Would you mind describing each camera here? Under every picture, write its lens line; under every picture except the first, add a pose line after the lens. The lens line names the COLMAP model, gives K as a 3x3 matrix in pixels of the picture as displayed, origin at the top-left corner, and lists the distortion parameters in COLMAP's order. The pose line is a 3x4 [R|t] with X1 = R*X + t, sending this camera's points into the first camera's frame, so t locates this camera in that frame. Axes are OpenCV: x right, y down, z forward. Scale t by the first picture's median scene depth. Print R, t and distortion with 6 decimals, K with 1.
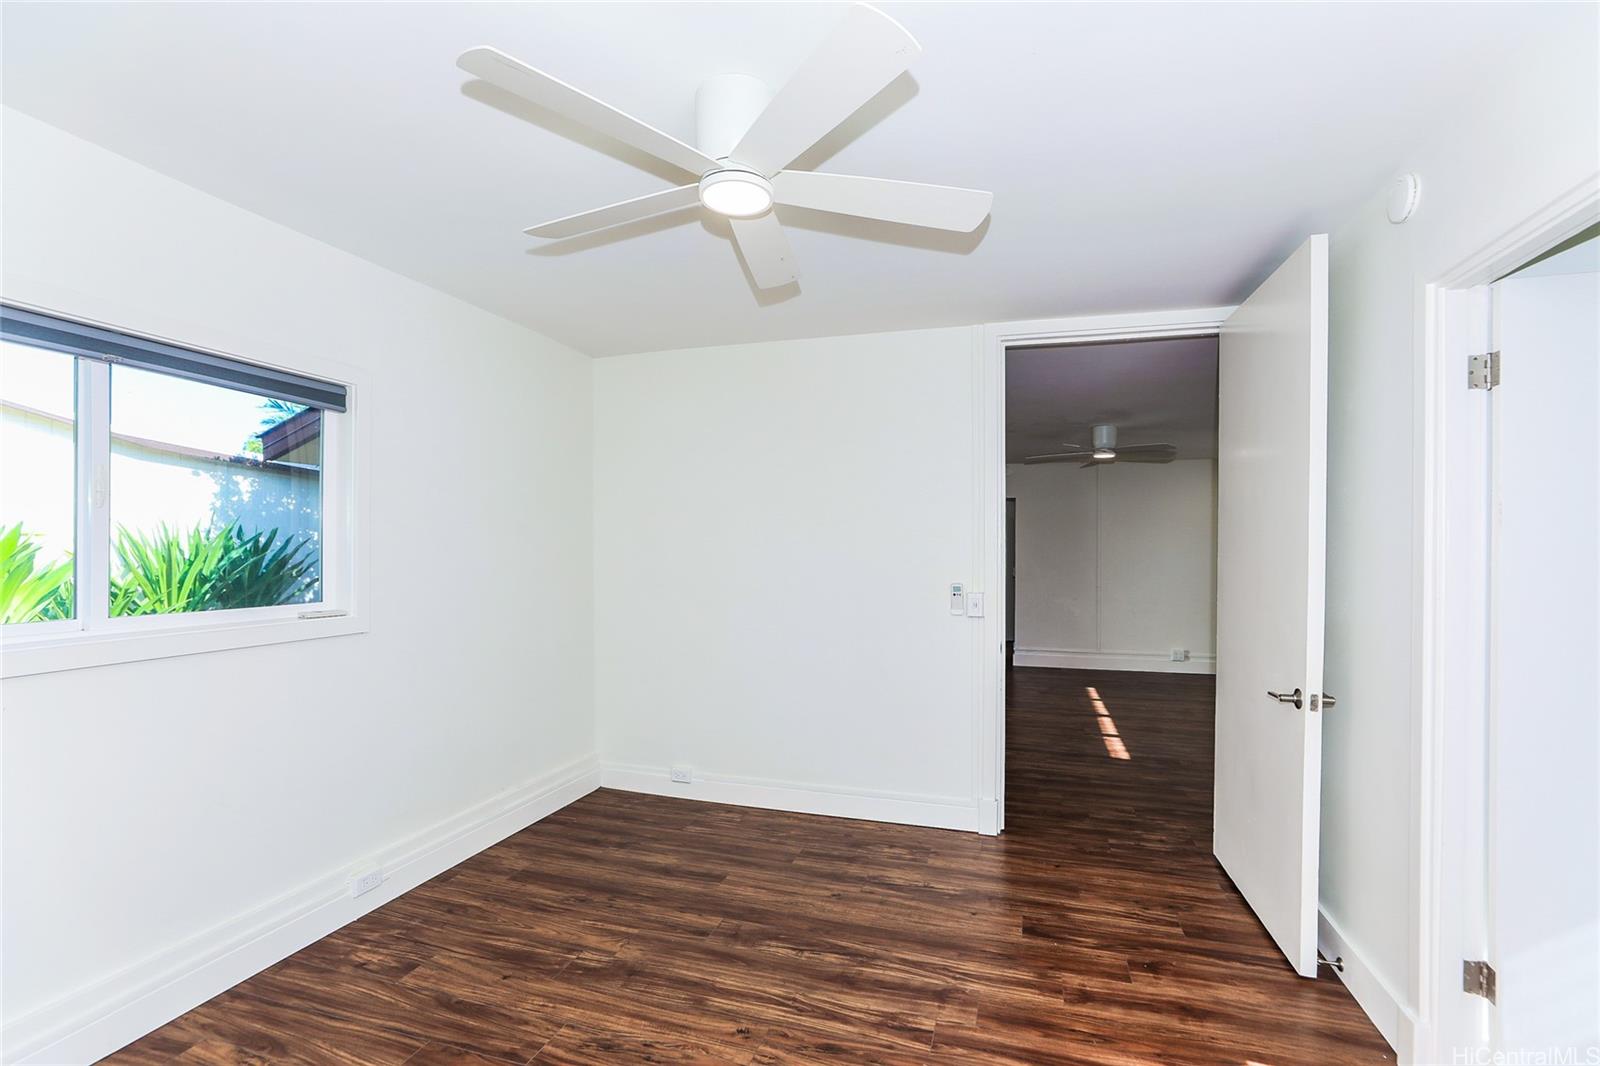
lens RADIAL K [[742.2, 0, 794.6], [0, 742.2, 545.6], [0, 0, 1]] dist [-0.027714, 0.013711]
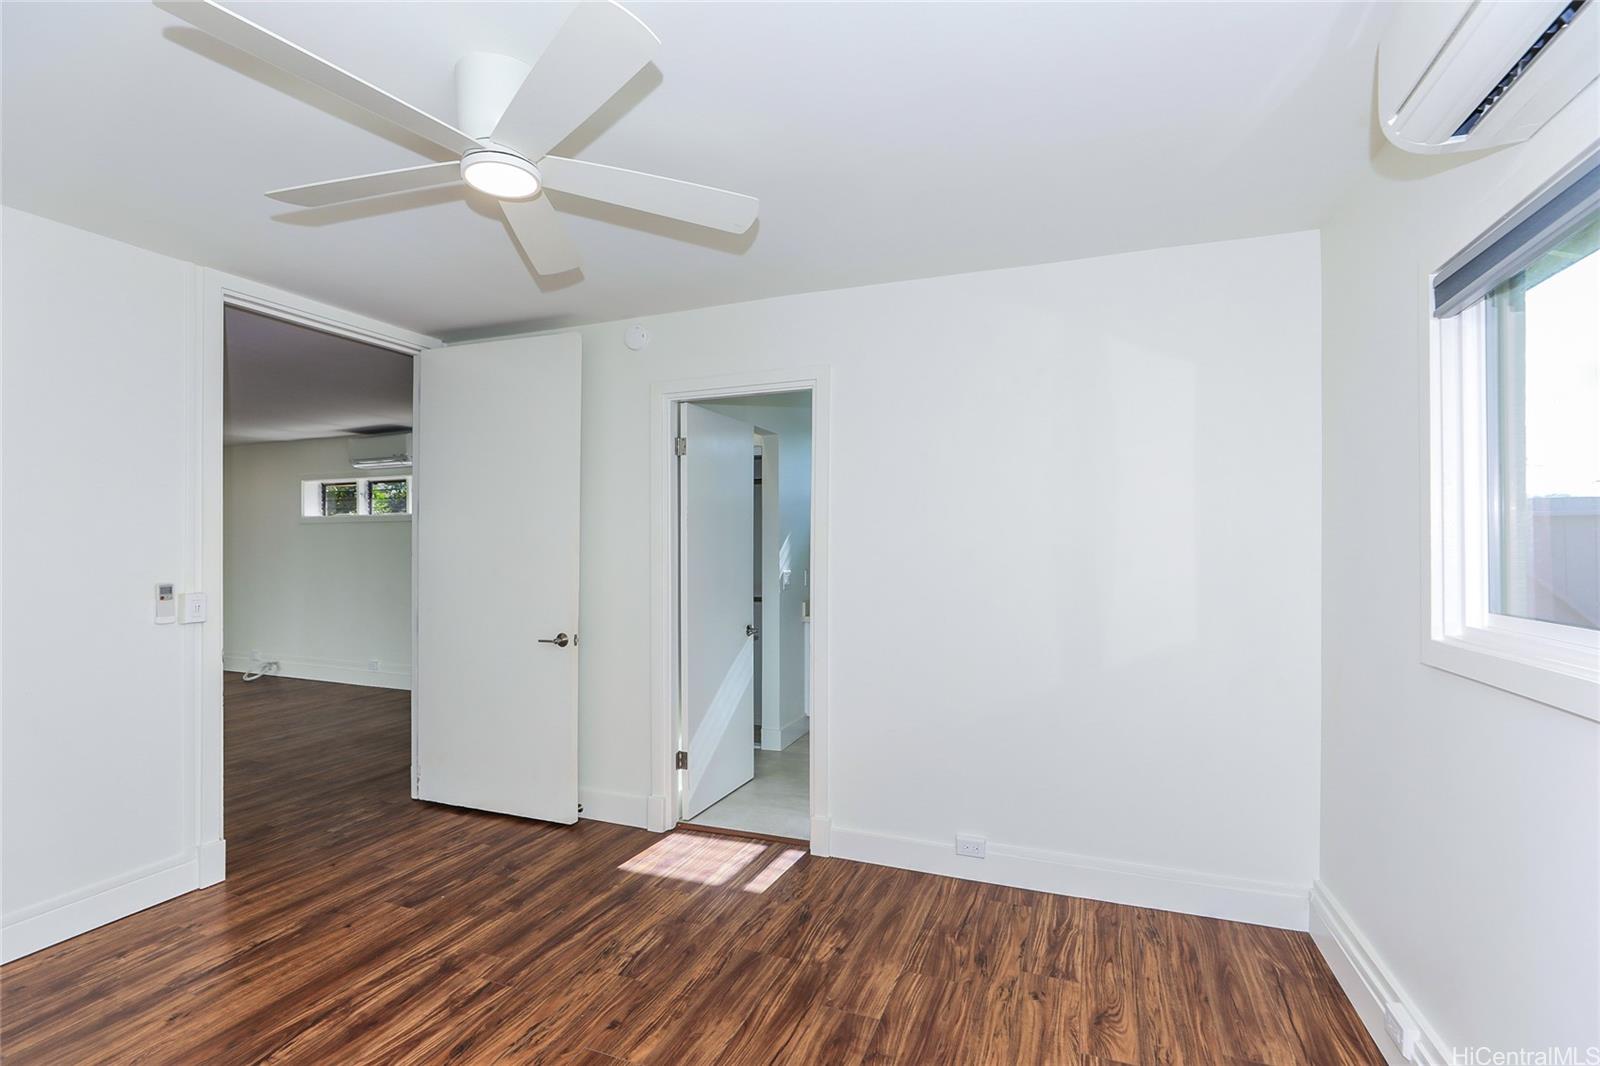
lens RADIAL K [[766.9, 0, 812.3], [0, 766.9, 532.1], [0, 0, 1]] dist [-0.025892, 0.017065]
pose [[0.058768, 0.006498, 0.998251, -0.707223], [0.000226, 0.999979, -0.006523, 0.001796], [-0.998272, 0.000609, 0.058765, 0.354571]]
